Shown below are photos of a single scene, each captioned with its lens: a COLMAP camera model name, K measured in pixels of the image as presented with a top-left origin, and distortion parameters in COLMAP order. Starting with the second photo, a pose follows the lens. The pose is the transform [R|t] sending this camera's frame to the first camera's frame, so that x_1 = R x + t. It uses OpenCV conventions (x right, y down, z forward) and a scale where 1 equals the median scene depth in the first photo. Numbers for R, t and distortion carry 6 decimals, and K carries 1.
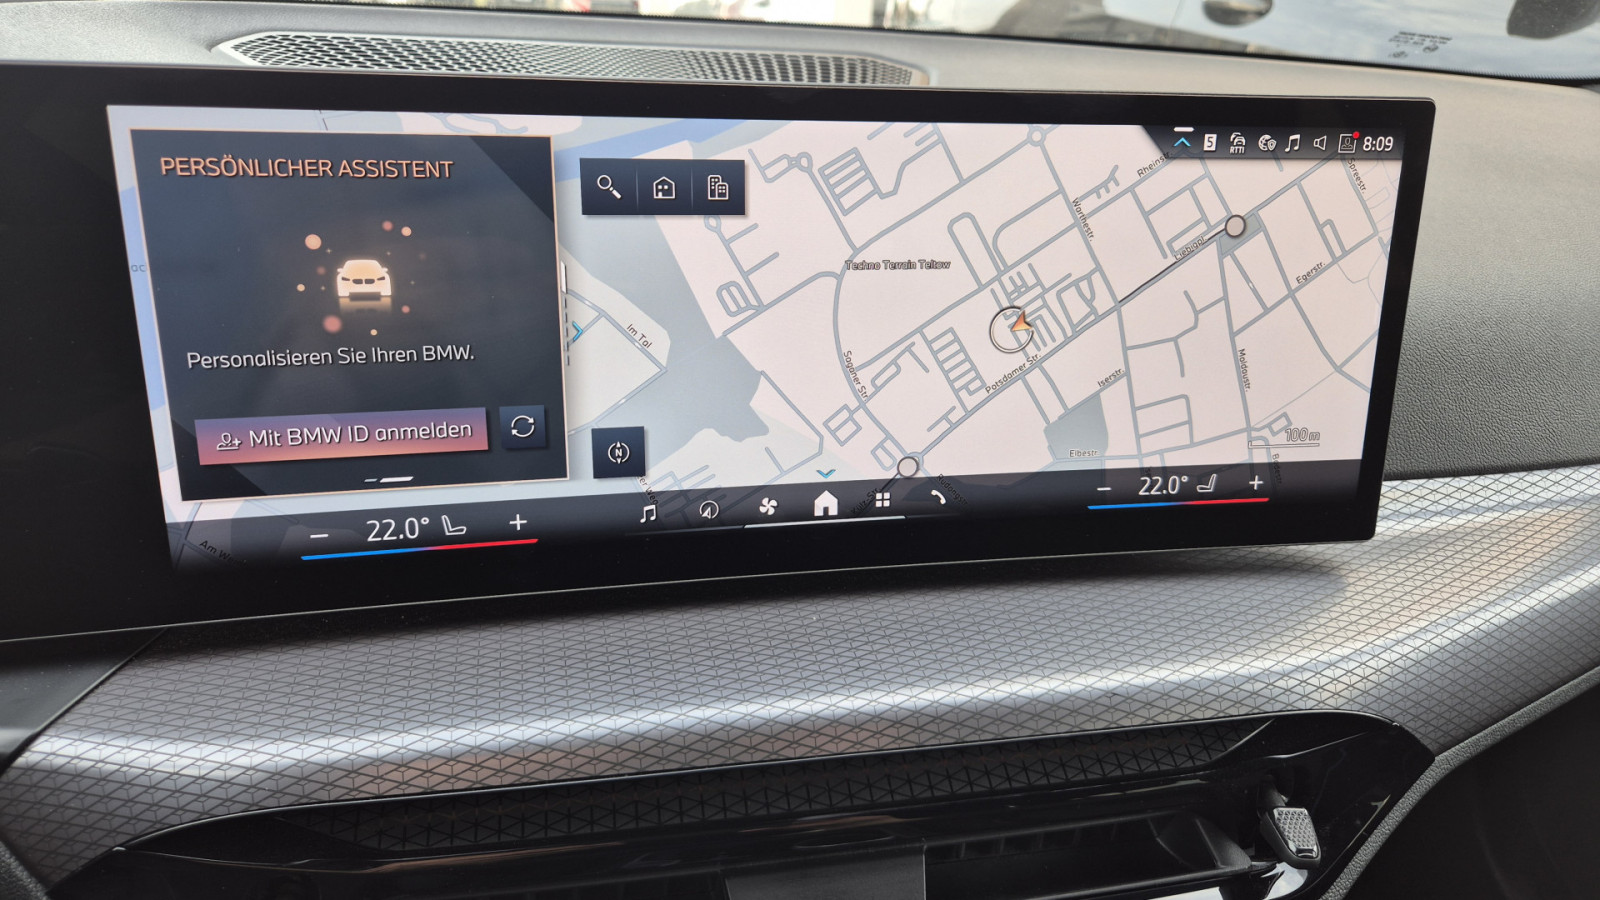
lens RADIAL K [[1059.8, 0, 798.7], [0, 1059.8, 449.2], [0, 0, 1]] dist [0.015661, -0.019359]
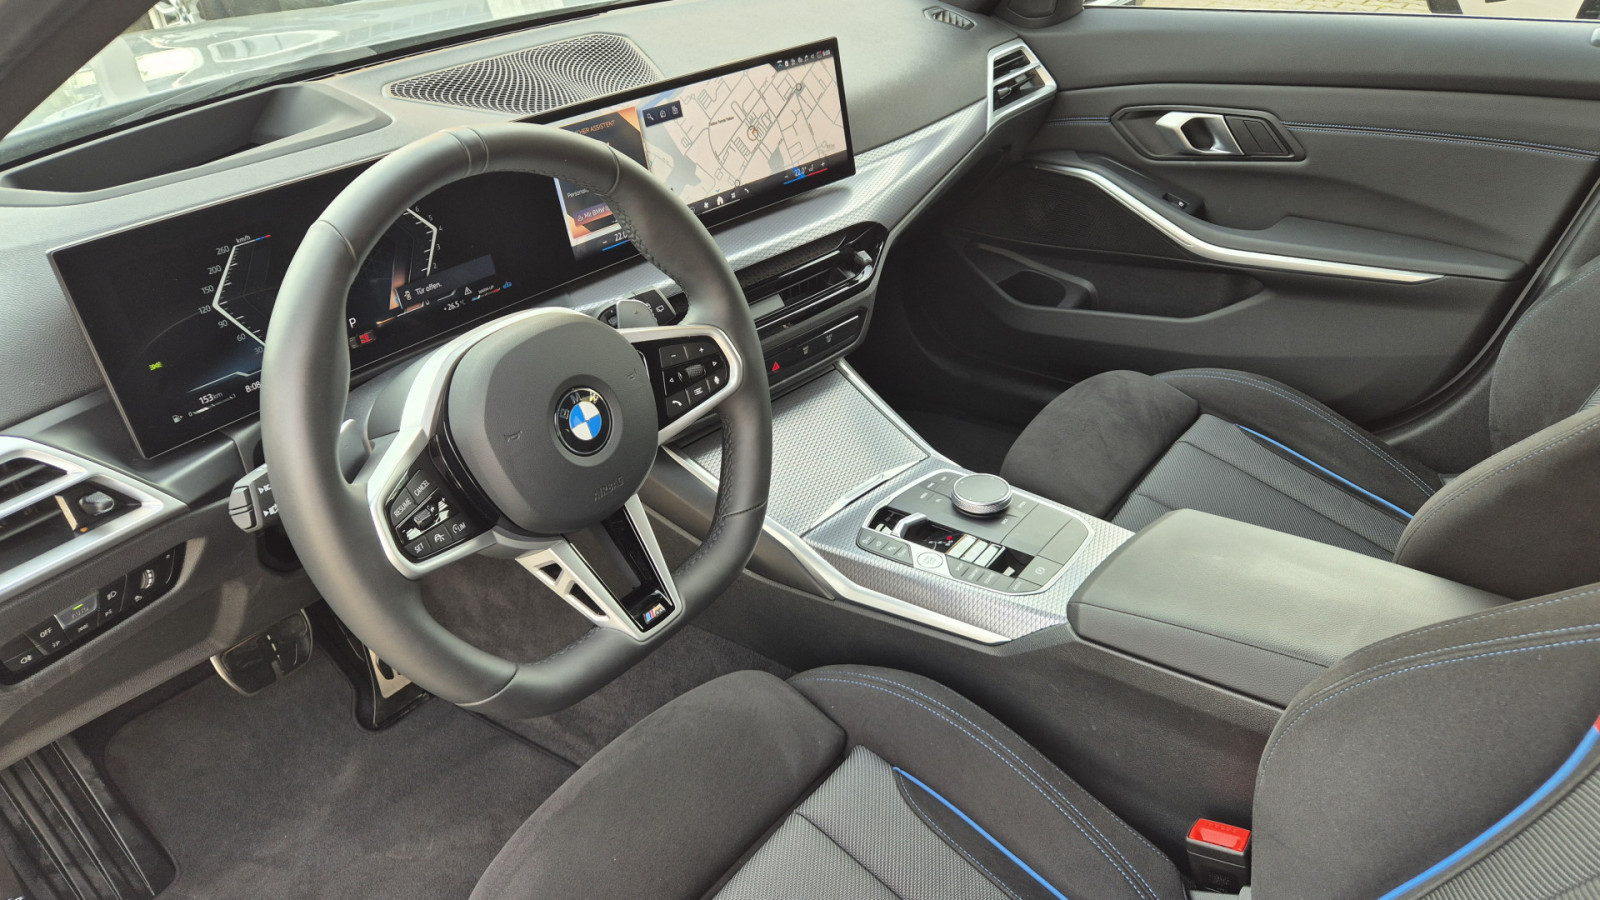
lens RADIAL K [[1059.8, 0, 799.8], [0, 1059.8, 455.4], [0, 0, 1]] dist [0.015661, -0.019359]
pose [[0.827873, -0.362528, 0.428019, -1.428918], [0.293528, 0.930250, 0.220173, 0.132831], [-0.477983, -0.056640, 0.876541, -1.983433]]
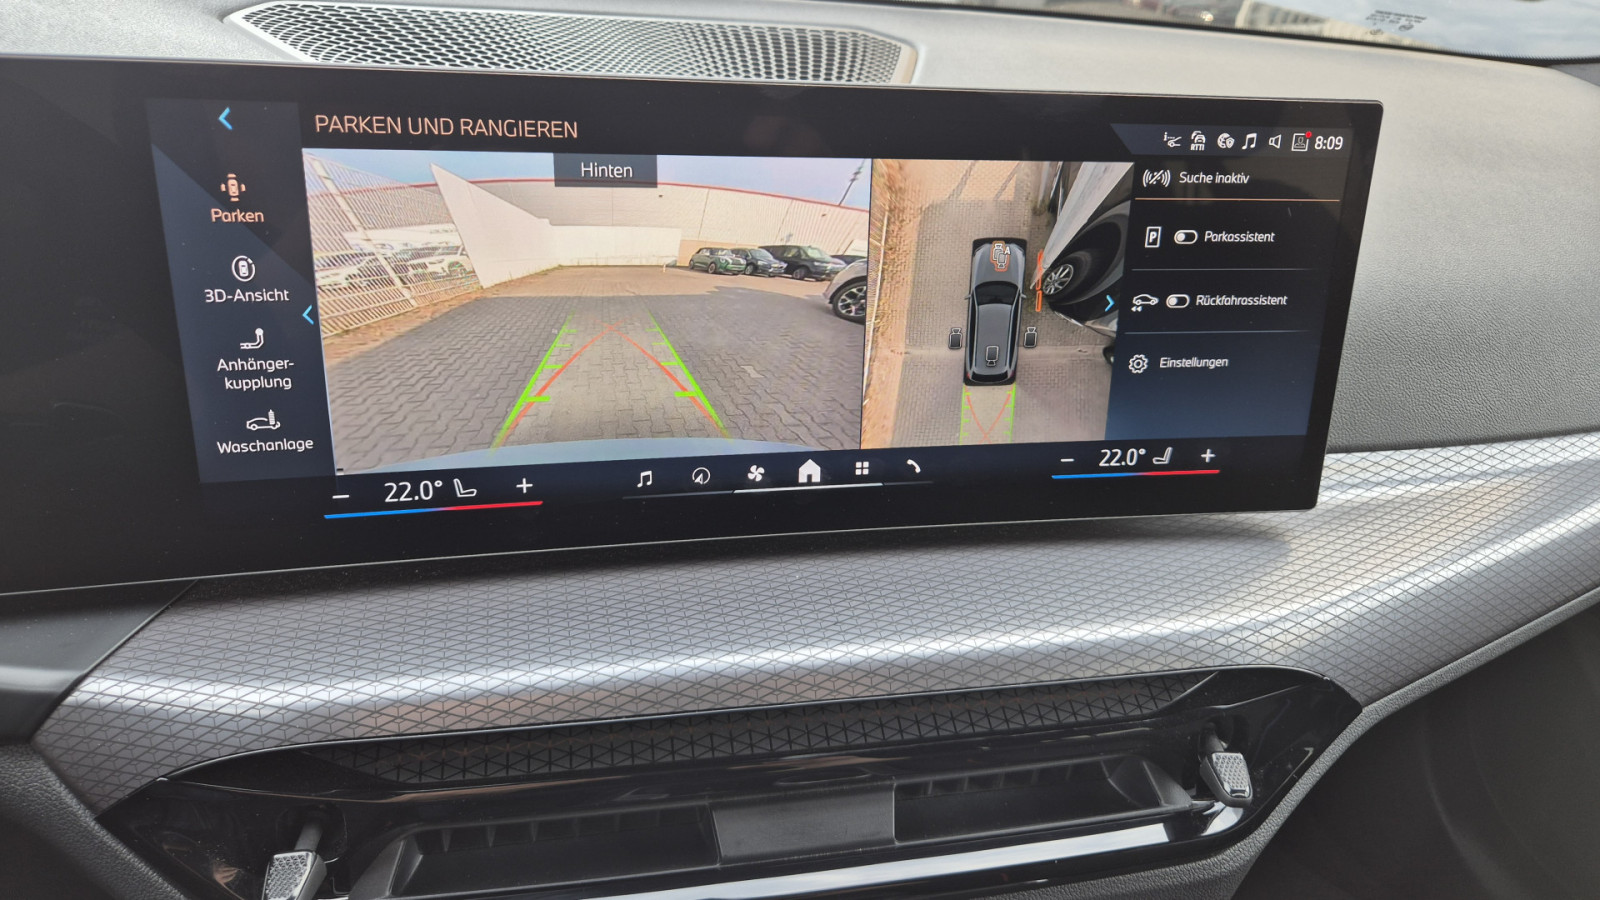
lens RADIAL K [[1059.8, 0, 801.5], [0, 1059.8, 441.8], [0, 0, 1]] dist [0.015661, -0.019359]
pose [[0.999844, 0.013412, 0.011451, 0.004988], [-0.013927, 0.998835, 0.046204, -0.028756], [-0.010818, -0.046357, 0.998866, -0.078959]]
